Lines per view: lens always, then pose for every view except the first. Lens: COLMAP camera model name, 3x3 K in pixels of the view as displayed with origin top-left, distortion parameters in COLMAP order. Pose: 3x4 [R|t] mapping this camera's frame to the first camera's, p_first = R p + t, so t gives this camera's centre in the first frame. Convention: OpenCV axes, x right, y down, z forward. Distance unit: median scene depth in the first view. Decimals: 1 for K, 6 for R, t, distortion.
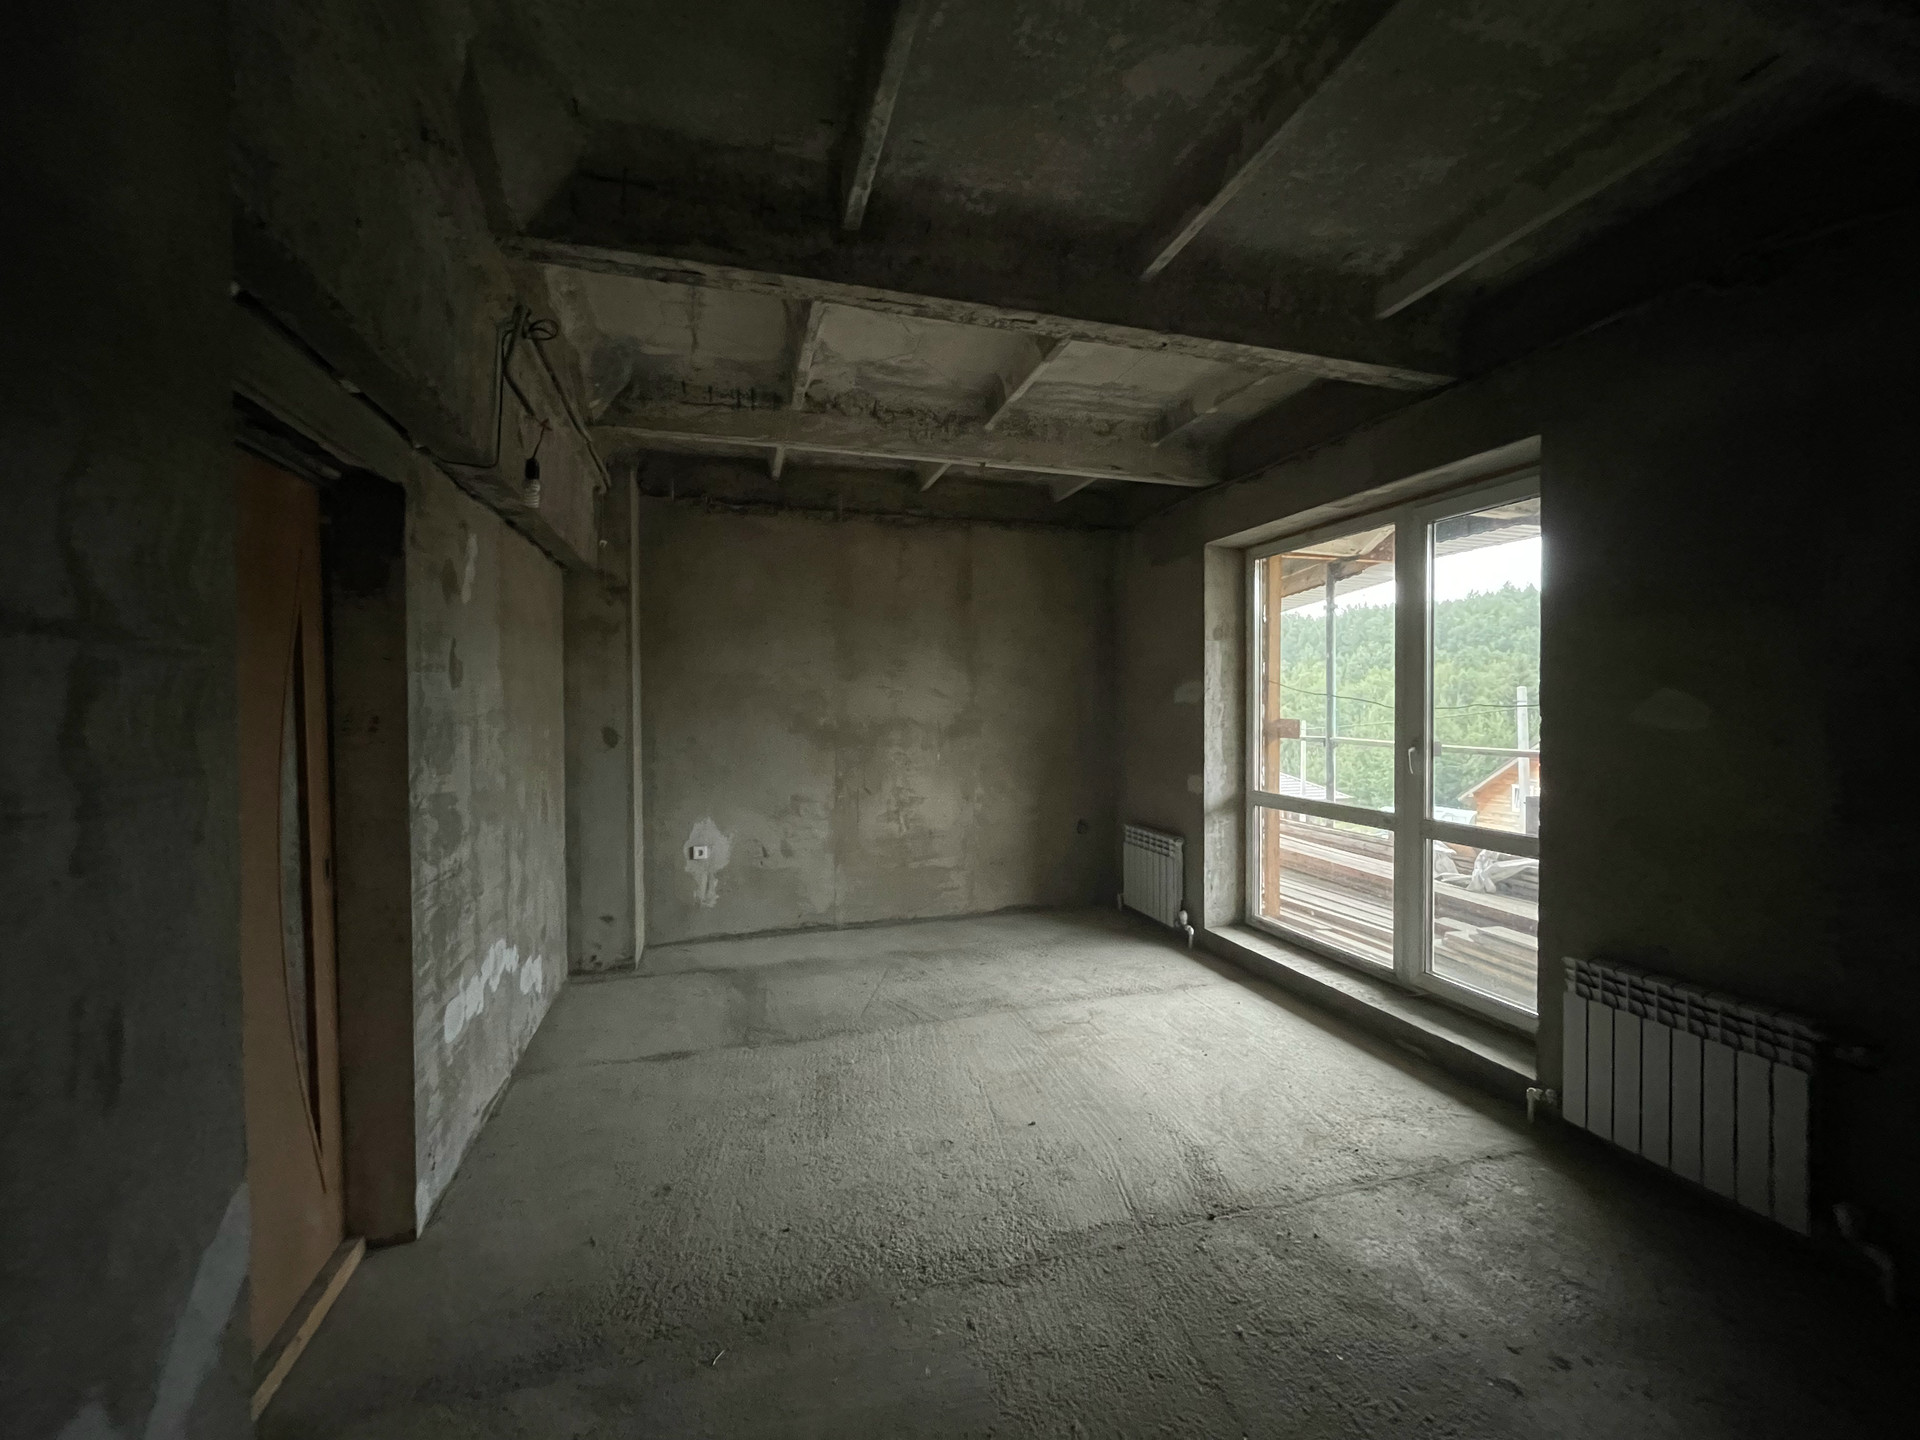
lens RADIAL K [[773.3, 0, 960.0], [0, 773.3, 720.0], [0, 0, 1]] dist [-0.002406, -0.000154]
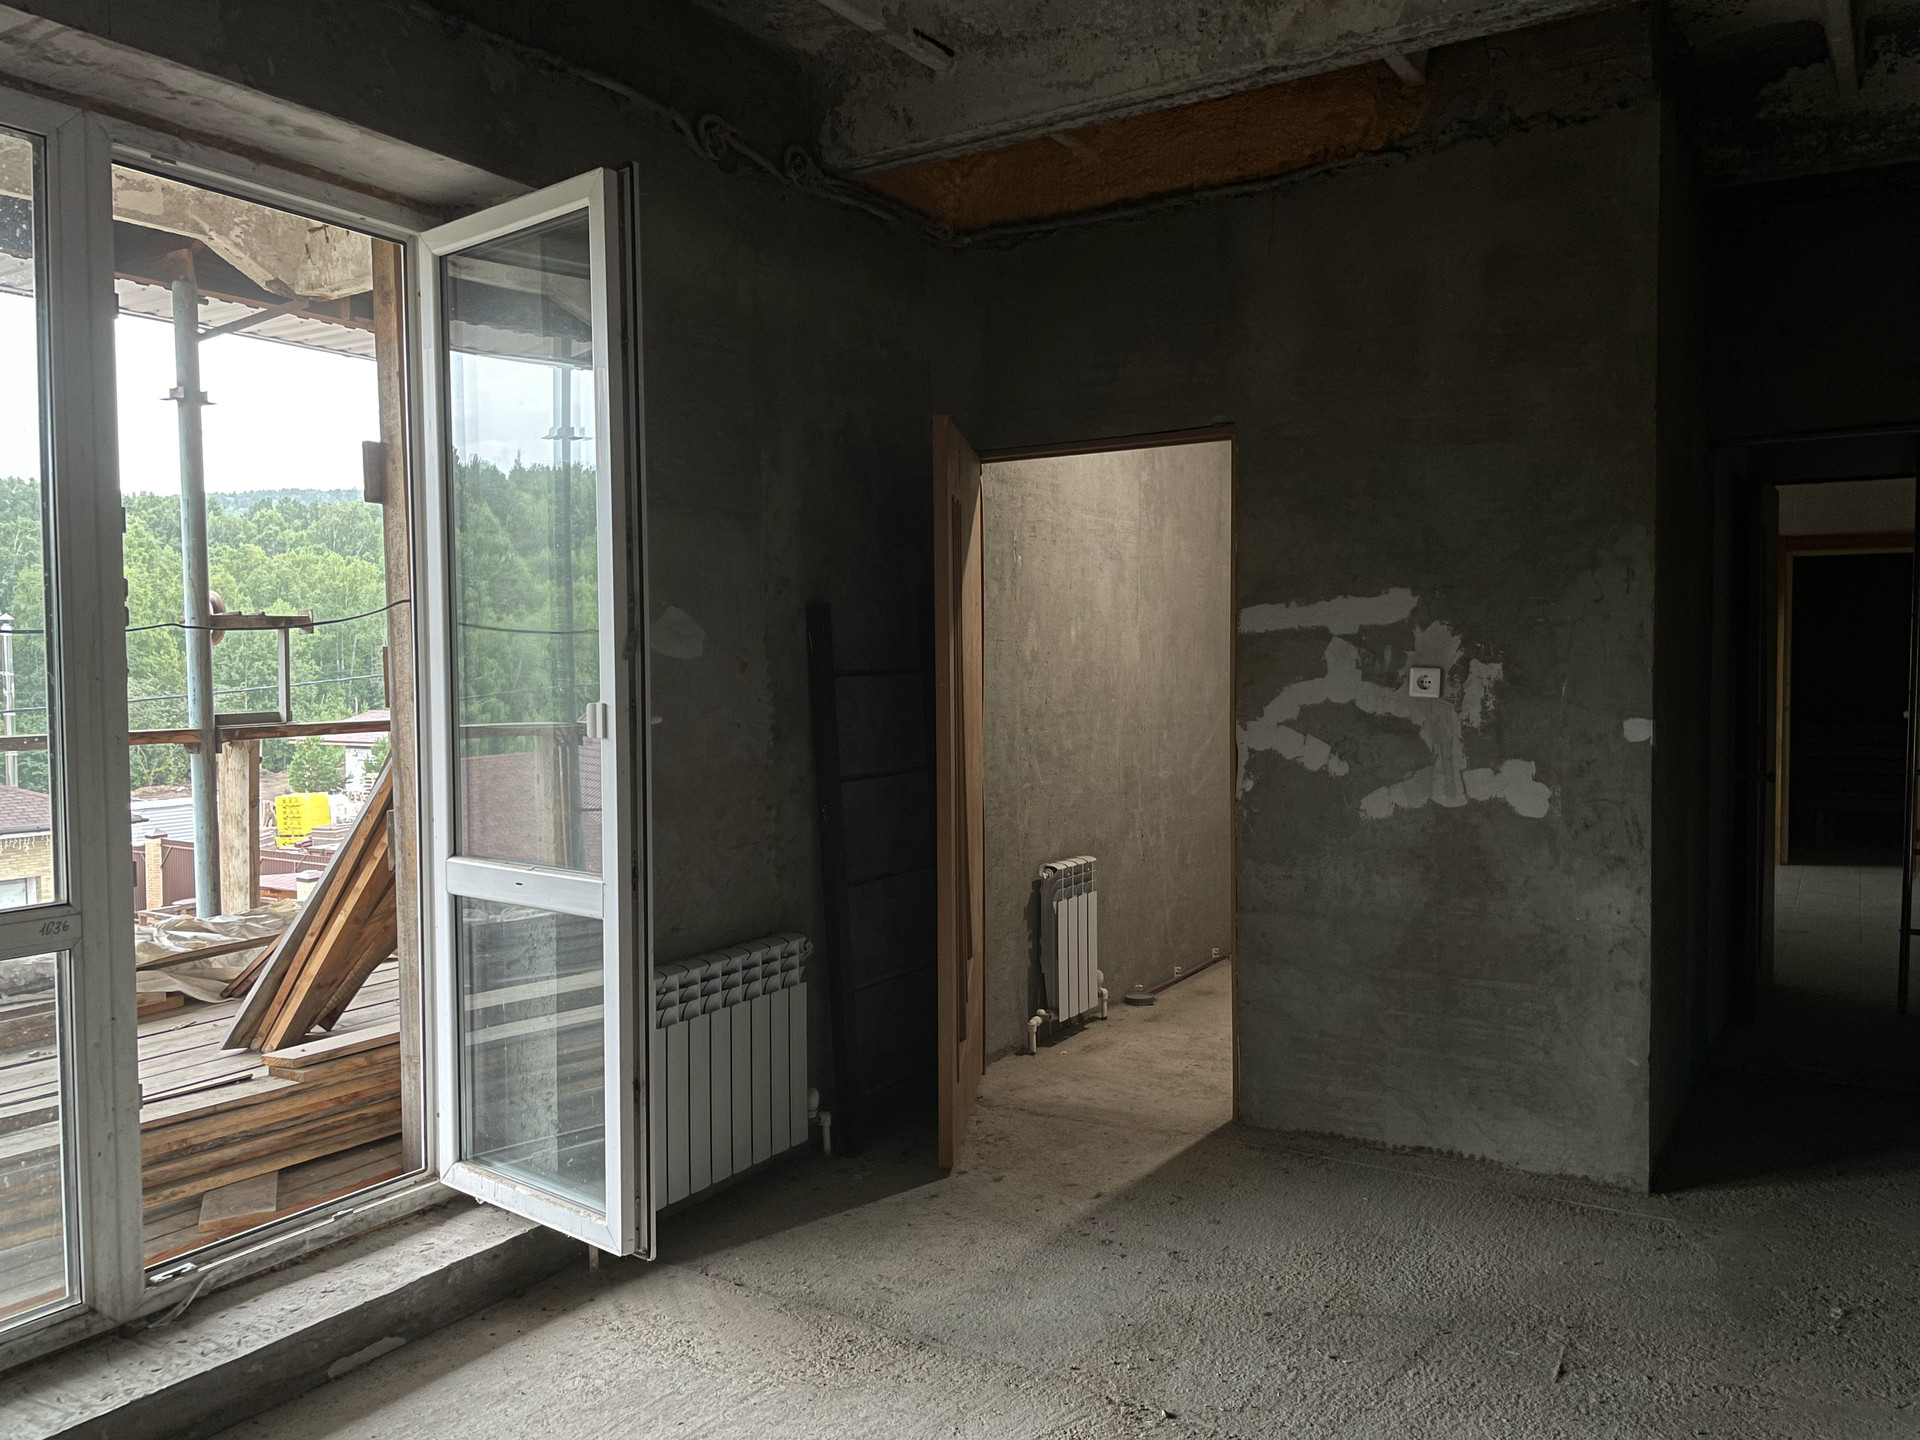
lens RADIAL K [[1432.8, 0, 960.0], [0, 1432.8, 720.0], [0, 0, 1]] dist [0.131587, -0.224829]
pose [[-0.636078, -0.016810, 0.771442, -0.487107], [0.033903, 0.998188, 0.049704, 0.013809], [-0.770880, 0.057770, -0.634356, 1.900107]]
